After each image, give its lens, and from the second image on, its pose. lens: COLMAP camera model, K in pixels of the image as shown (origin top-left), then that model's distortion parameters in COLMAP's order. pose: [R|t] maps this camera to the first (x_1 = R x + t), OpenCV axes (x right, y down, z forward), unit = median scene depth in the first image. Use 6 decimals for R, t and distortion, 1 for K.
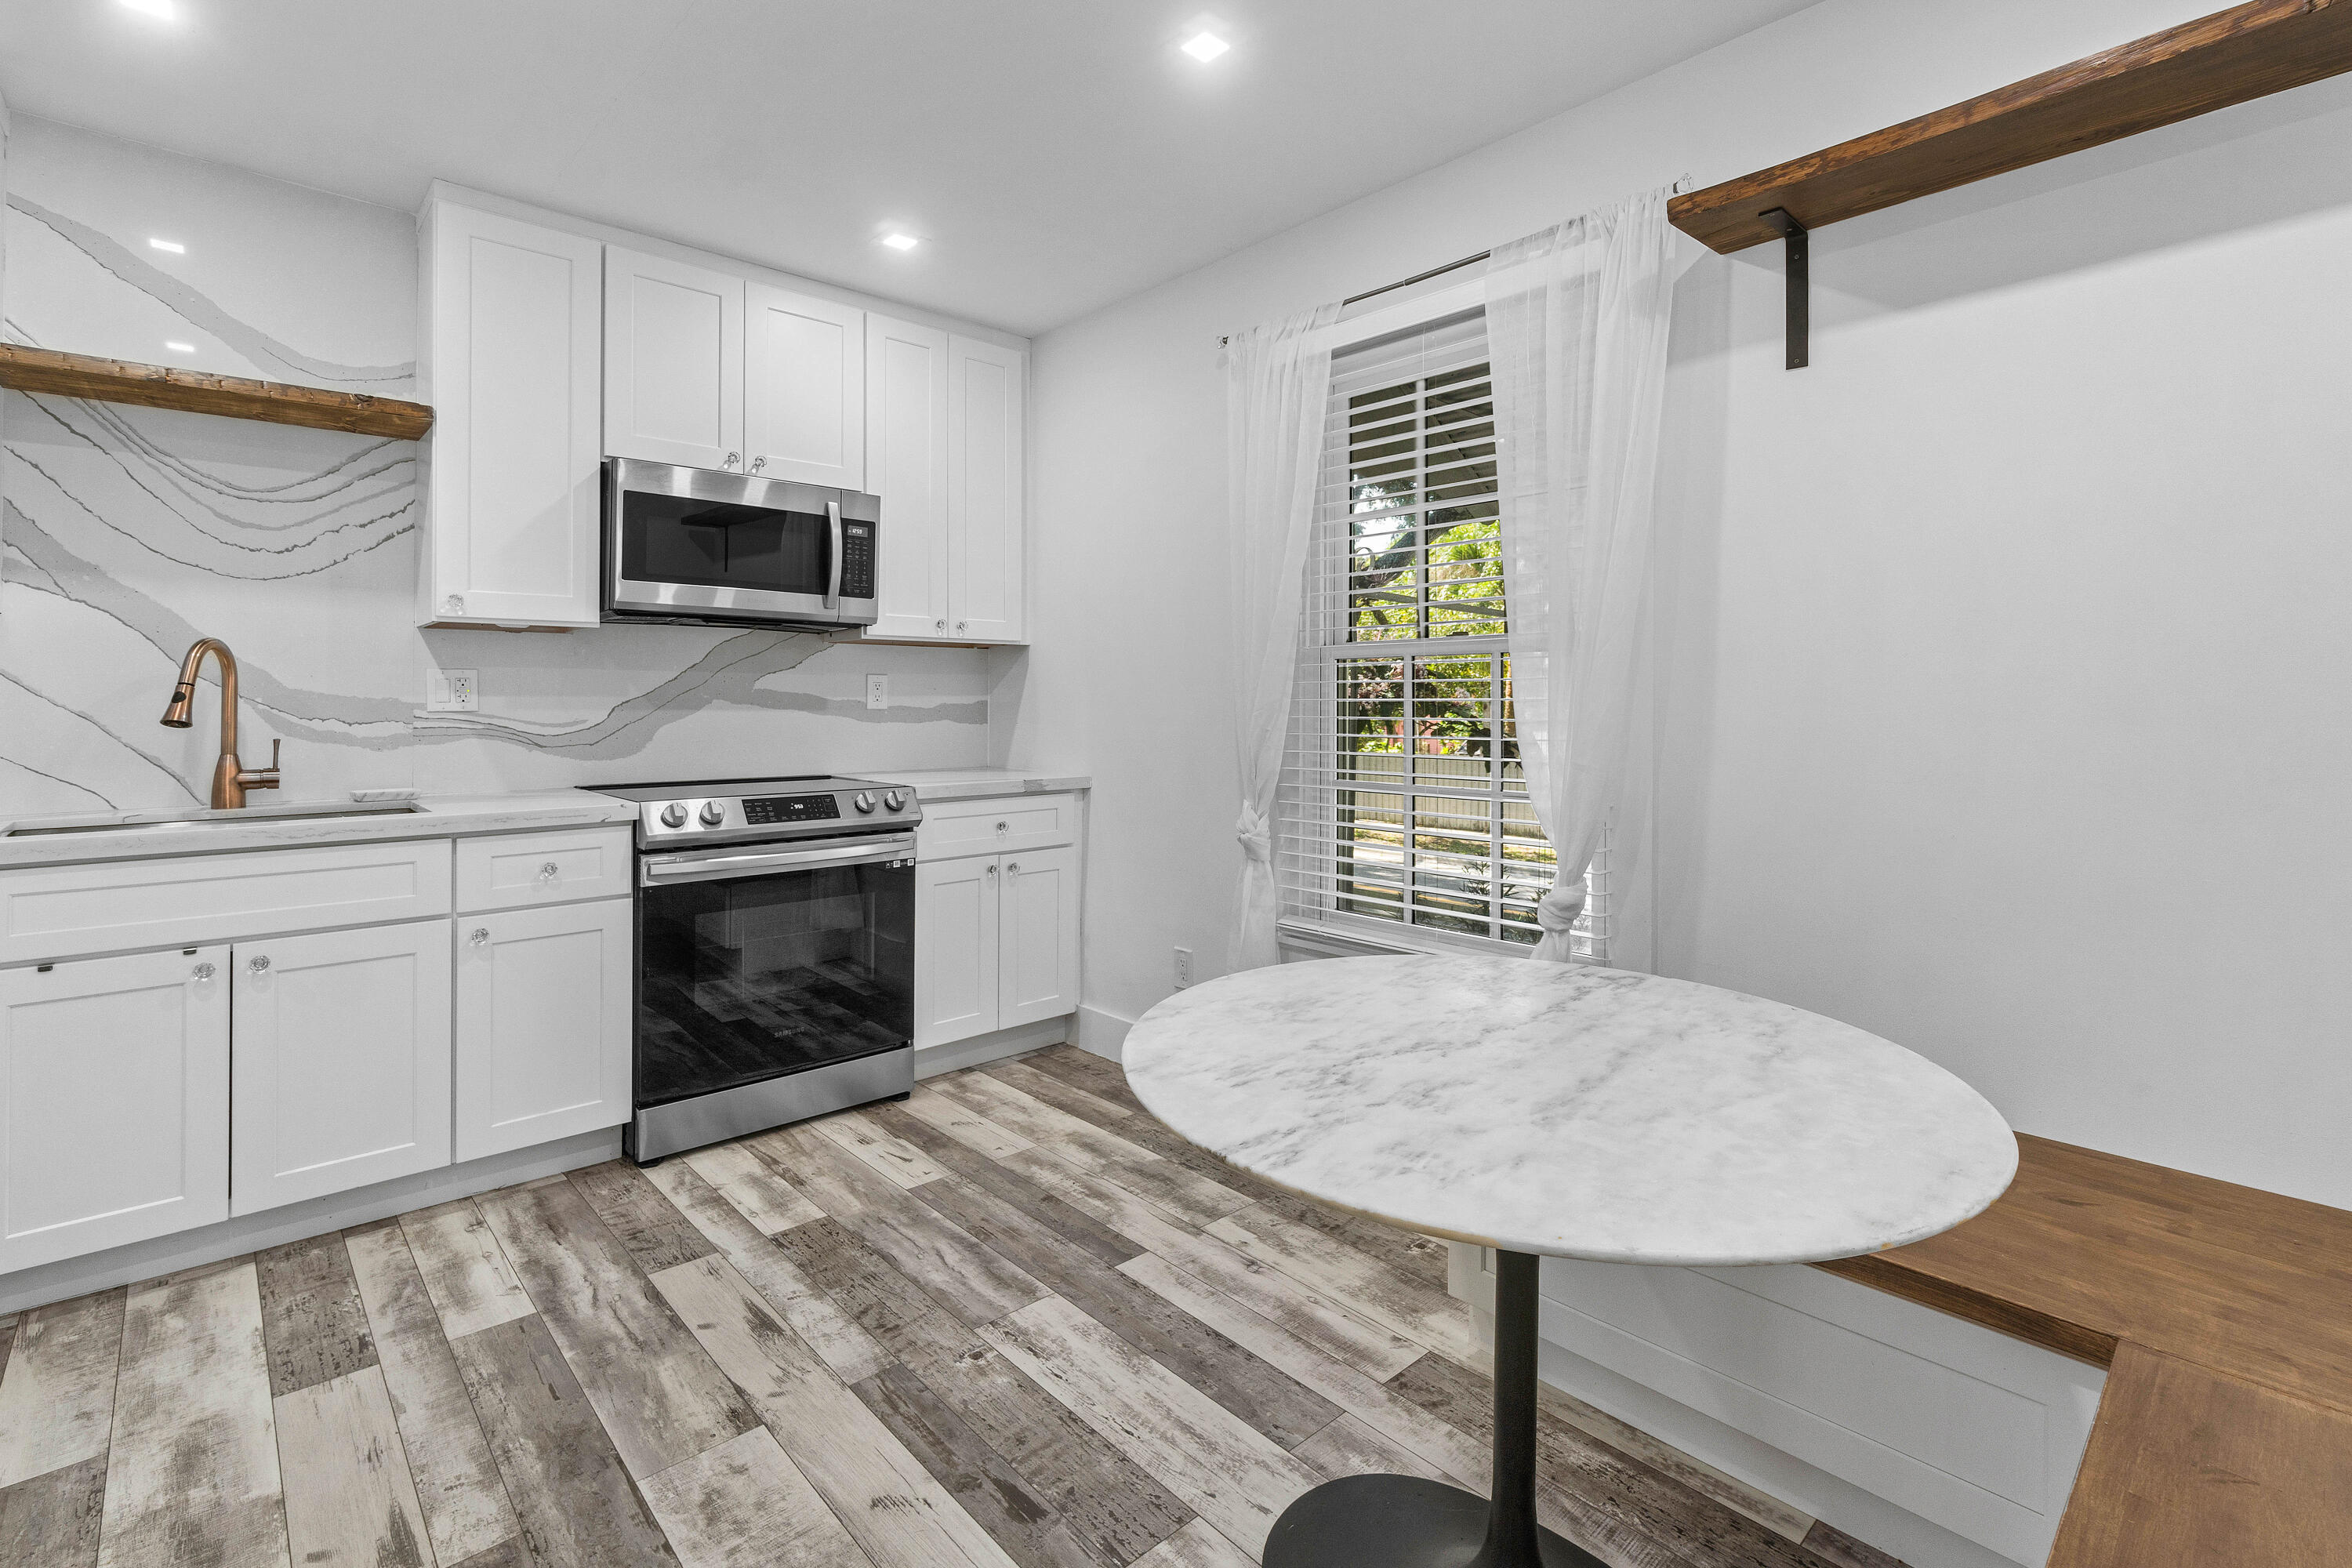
lens RADIAL K [[1055.7, 0, 1100.6], [0, 1055.7, 689.0], [0, 0, 1]] dist [-0.007574, 0.002887]
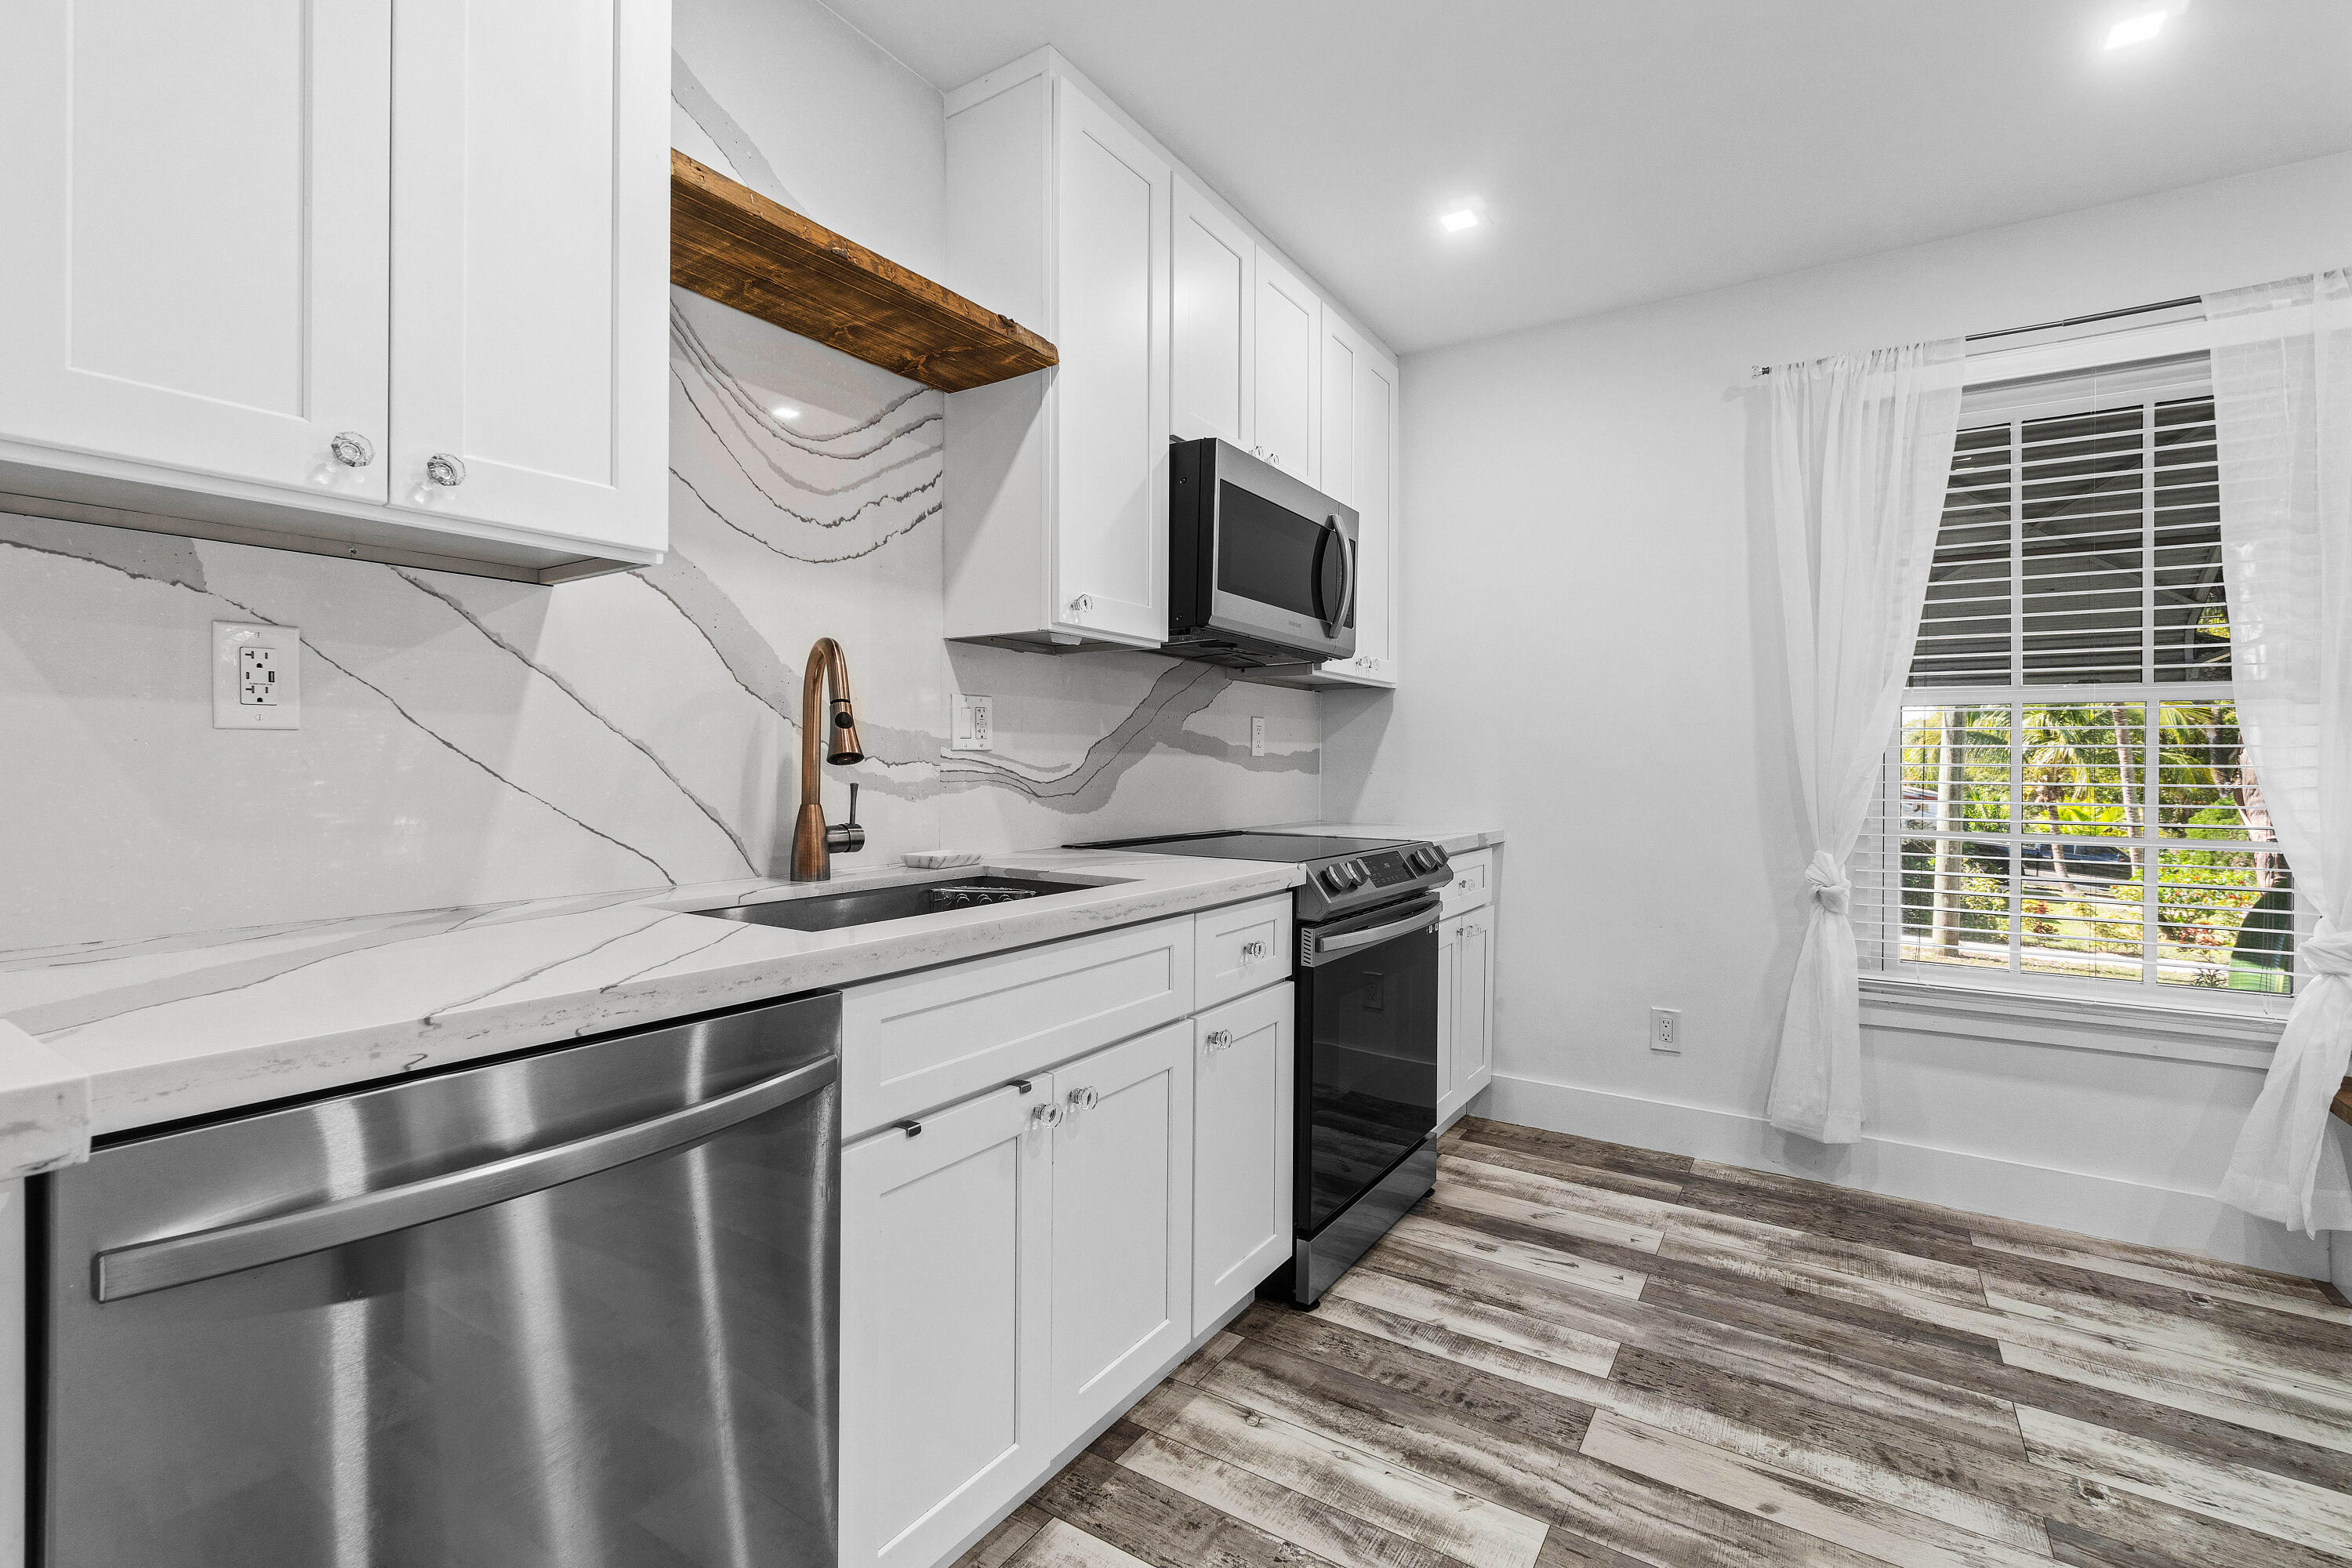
lens RADIAL K [[1055.7, 0, 1107.2], [0, 1055.7, 756.4], [0, 0, 1]] dist [-0.007574, 0.002887]
pose [[0.970722, 0.008816, 0.240044, -0.856622], [-0.011095, 0.999905, 0.008146, 0.022677], [-0.239949, -0.010571, 0.970728, 0.276184]]
